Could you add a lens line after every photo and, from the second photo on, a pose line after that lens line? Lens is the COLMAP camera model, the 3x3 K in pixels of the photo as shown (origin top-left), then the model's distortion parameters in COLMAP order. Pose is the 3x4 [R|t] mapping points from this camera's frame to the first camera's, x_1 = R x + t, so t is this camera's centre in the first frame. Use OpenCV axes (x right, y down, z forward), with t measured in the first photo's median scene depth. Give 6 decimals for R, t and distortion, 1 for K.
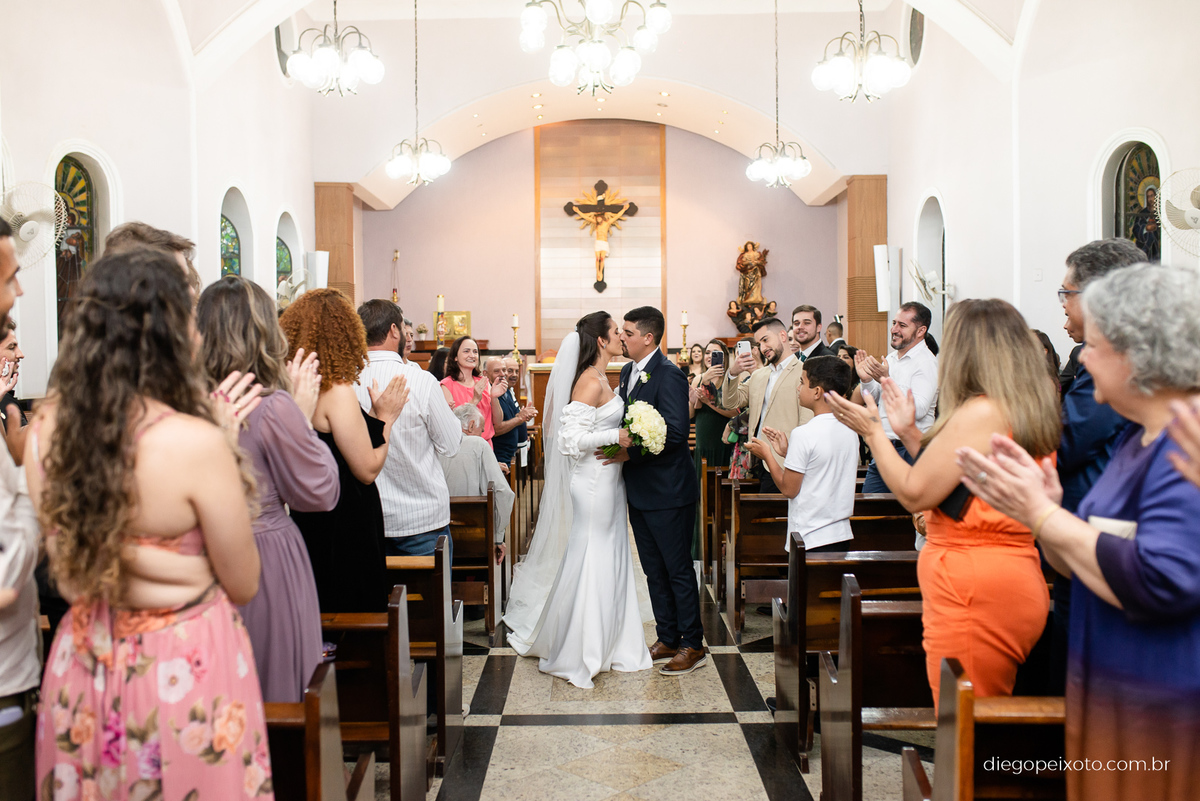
lens RADIAL K [[1248.5, 0, 599.7], [0, 1248.5, 400.1], [0, 0, 1]] dist [-0.020868, 0.000000]
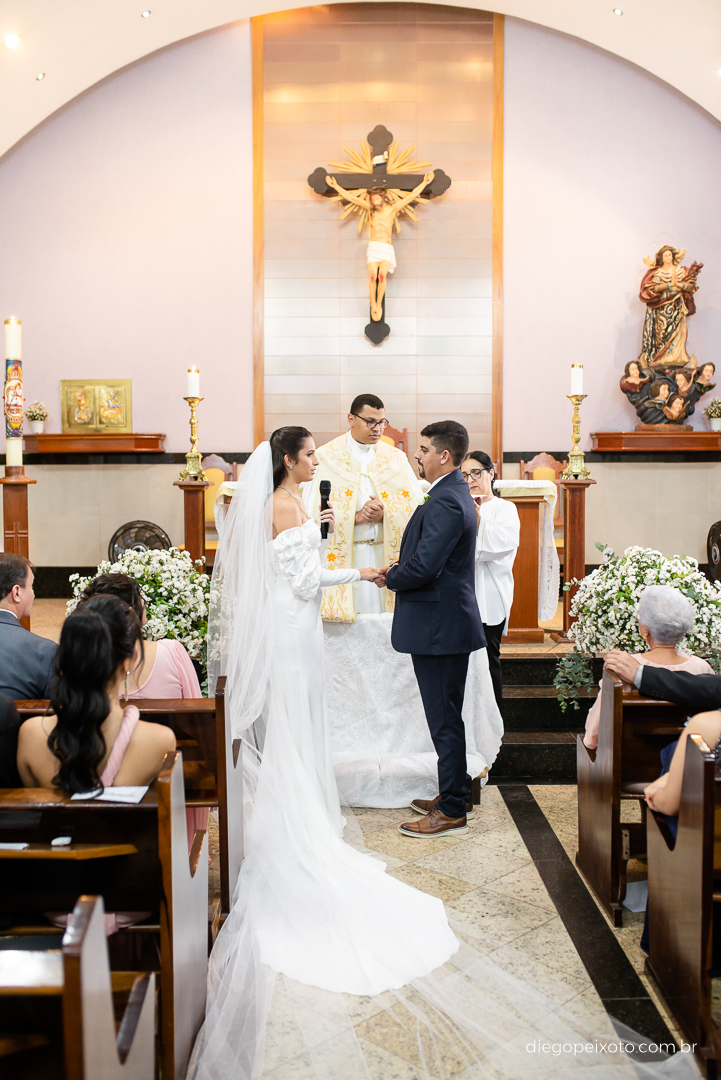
lens RADIAL K [[1123.7, 0, 366.1], [0, 1123.7, 535.3], [0, 0, 1]] dist [-0.020868, 0.000000]
pose [[0.999976, 0.006025, 0.003292, -0.005324], [-0.006094, 0.999748, 0.021595, -0.016443], [-0.003161, -0.021615, 0.999761, 0.530790]]
